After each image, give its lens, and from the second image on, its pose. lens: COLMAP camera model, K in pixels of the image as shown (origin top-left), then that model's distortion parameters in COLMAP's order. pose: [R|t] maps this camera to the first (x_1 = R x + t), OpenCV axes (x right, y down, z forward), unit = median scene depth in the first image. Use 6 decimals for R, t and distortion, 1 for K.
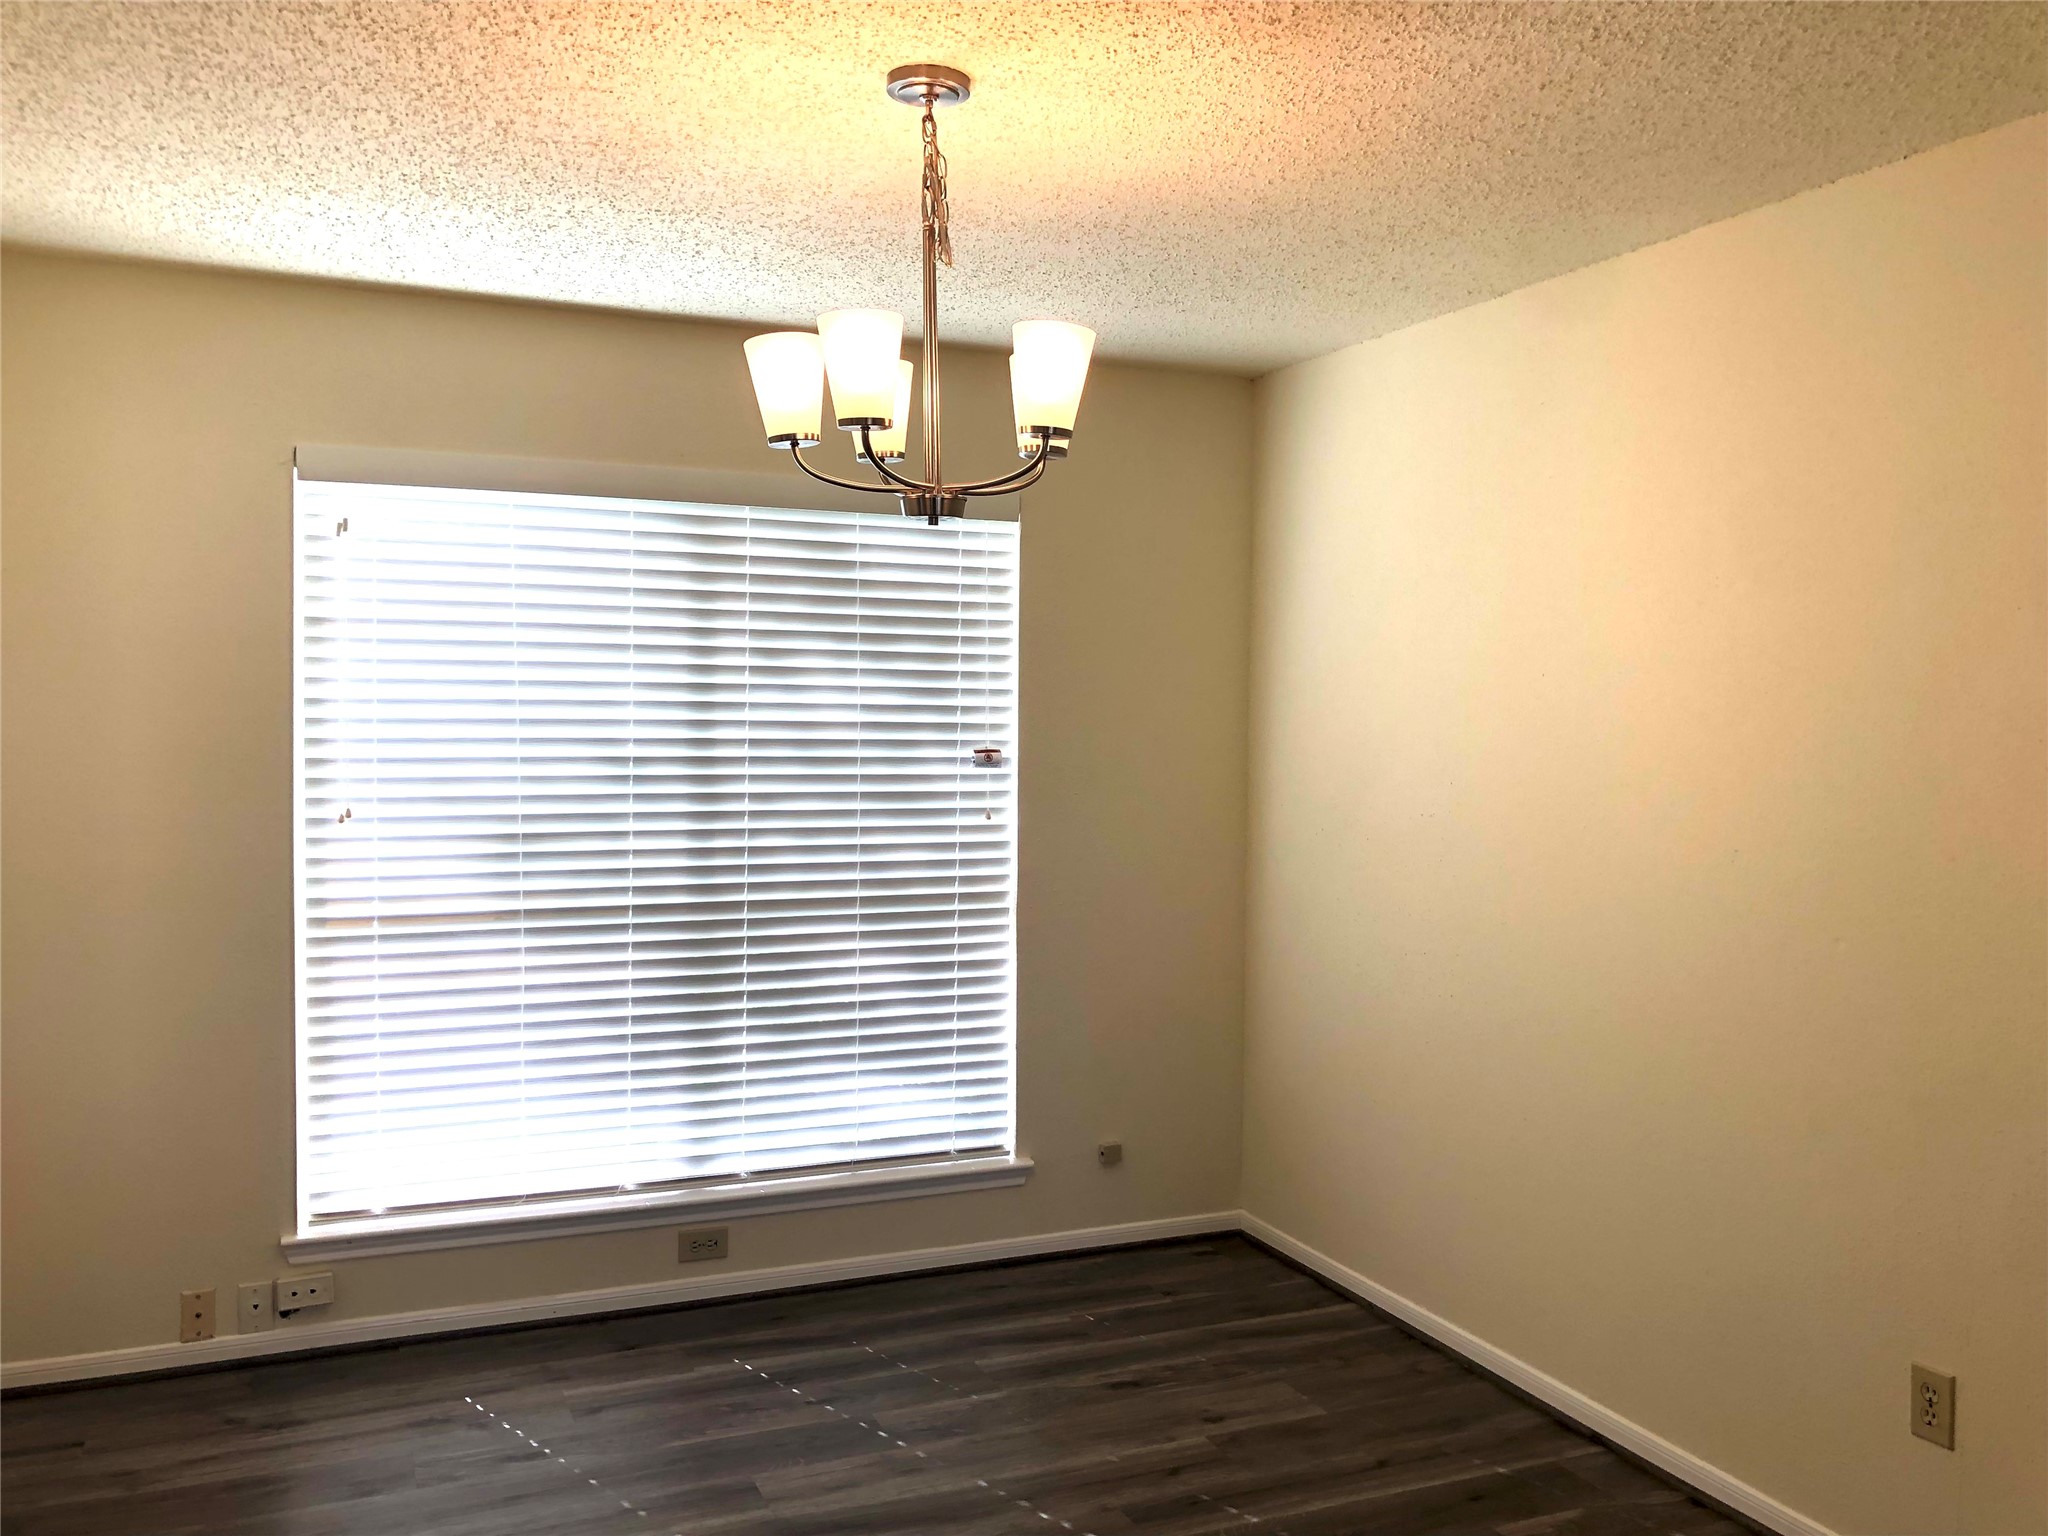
lens RADIAL K [[1674.0, 0, 1029.9], [0, 1674.0, 759.6], [0, 0, 1]] dist [0.000970, 0.001484]
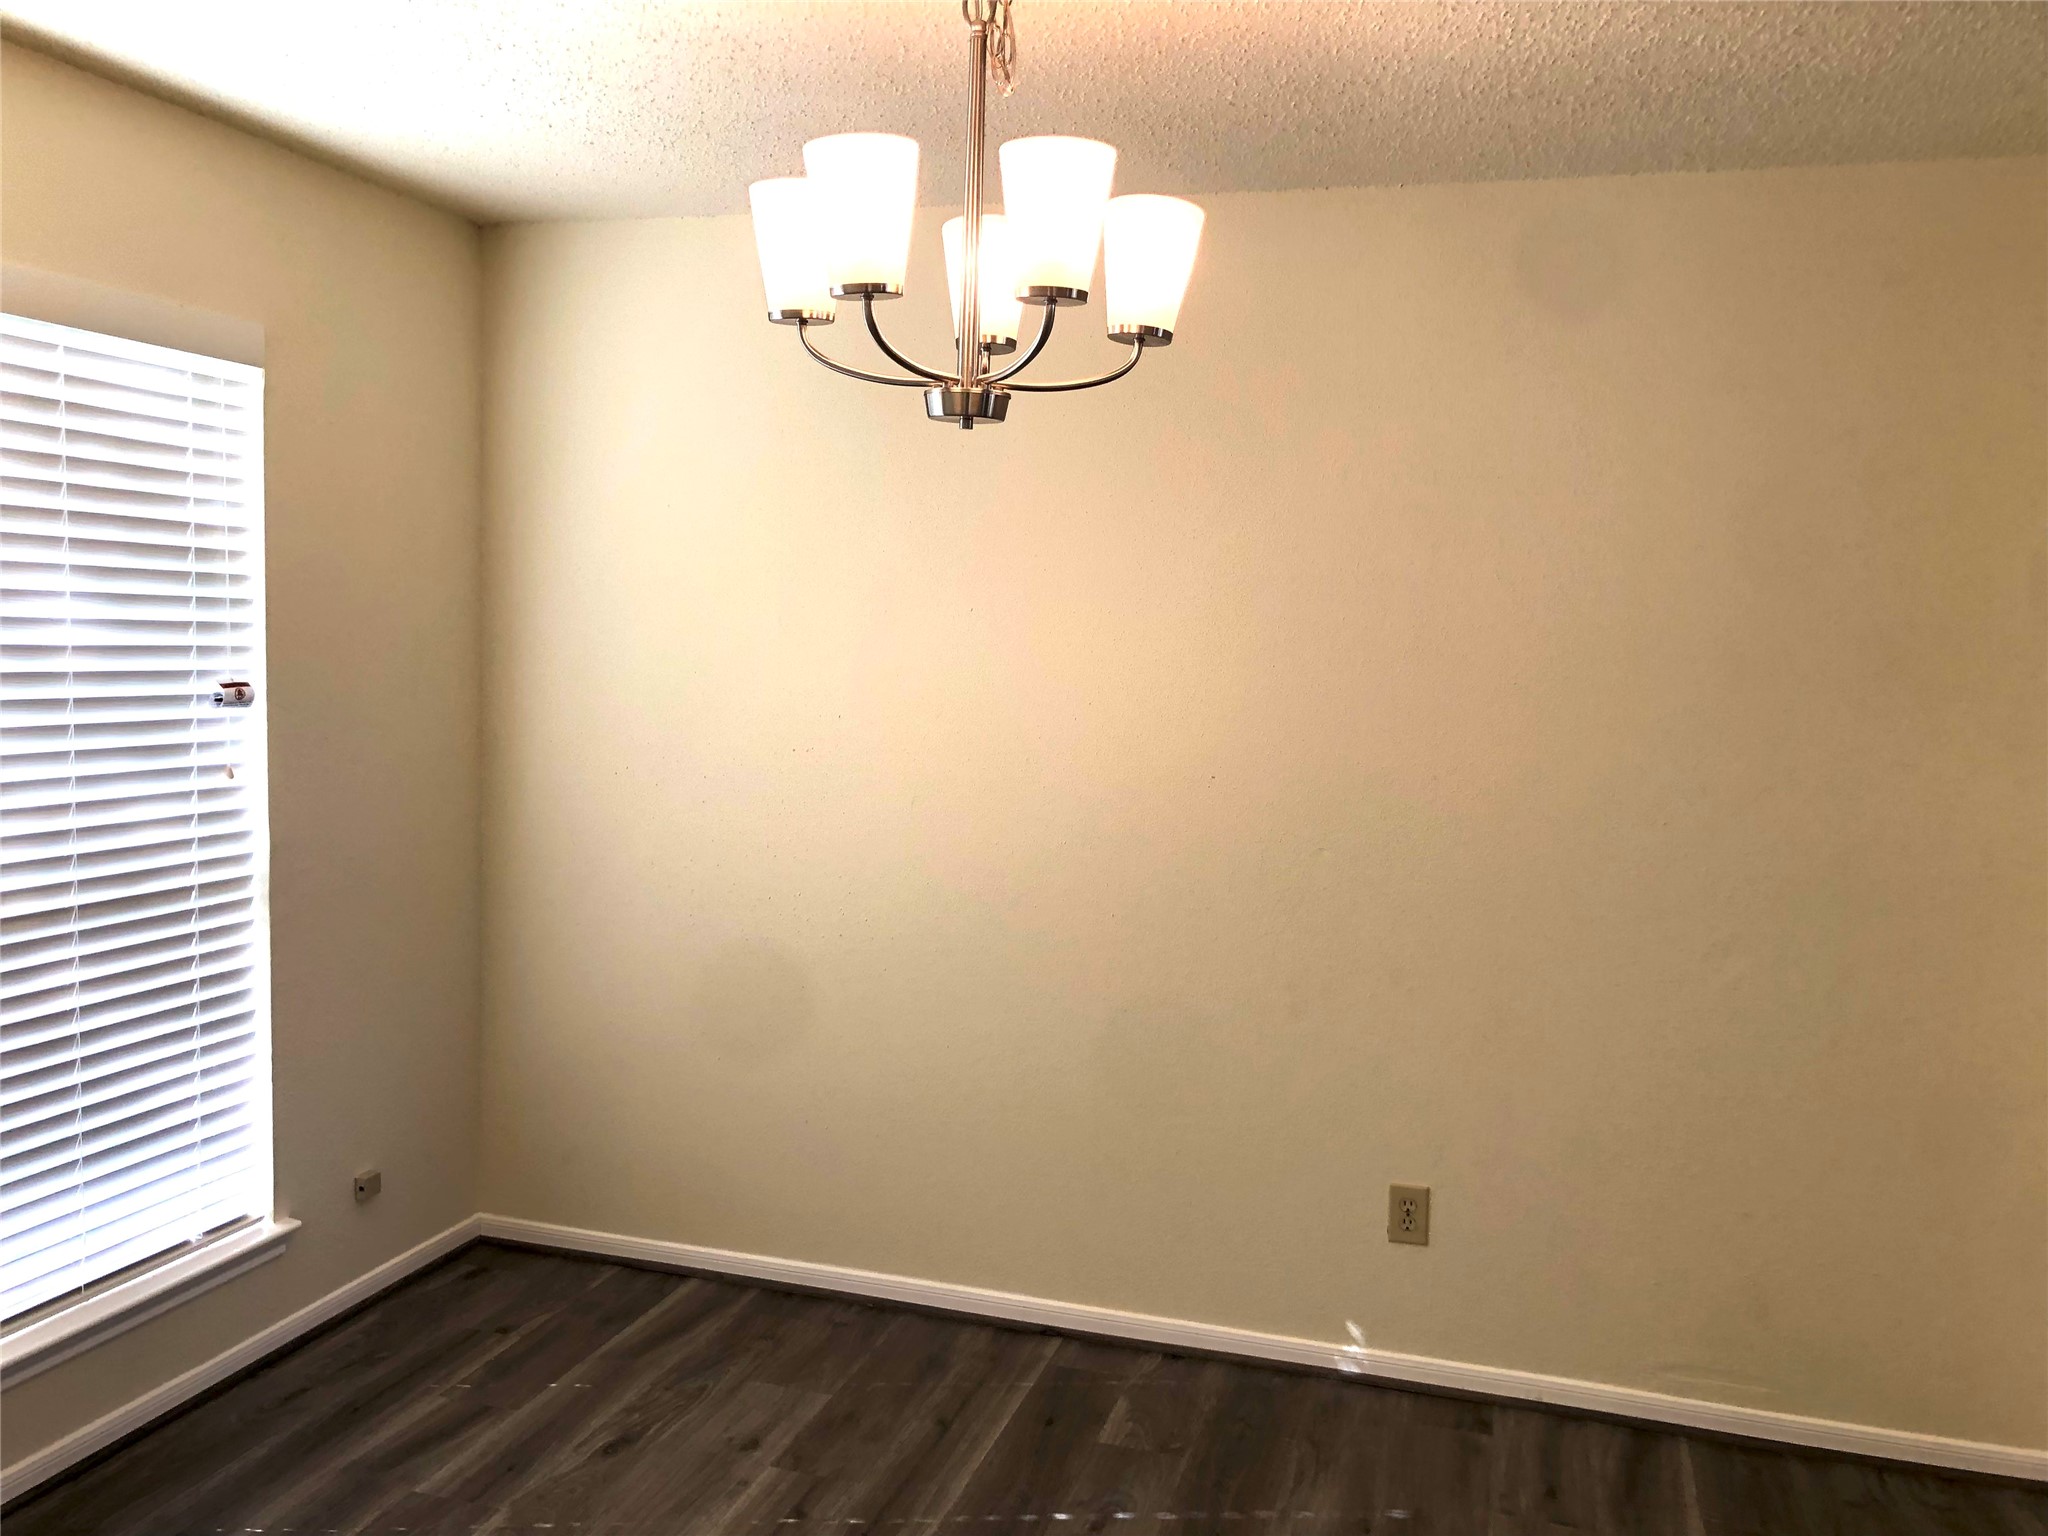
lens RADIAL K [[1674.0, 0, 1028.9], [0, 1674.0, 774.9], [0, 0, 1]] dist [0.000970, 0.001484]
pose [[0.641545, -0.055487, 0.765076, -0.377530], [-0.004818, 0.997069, 0.076352, -0.023975], [-0.767070, -0.052669, 0.639397, 0.279852]]
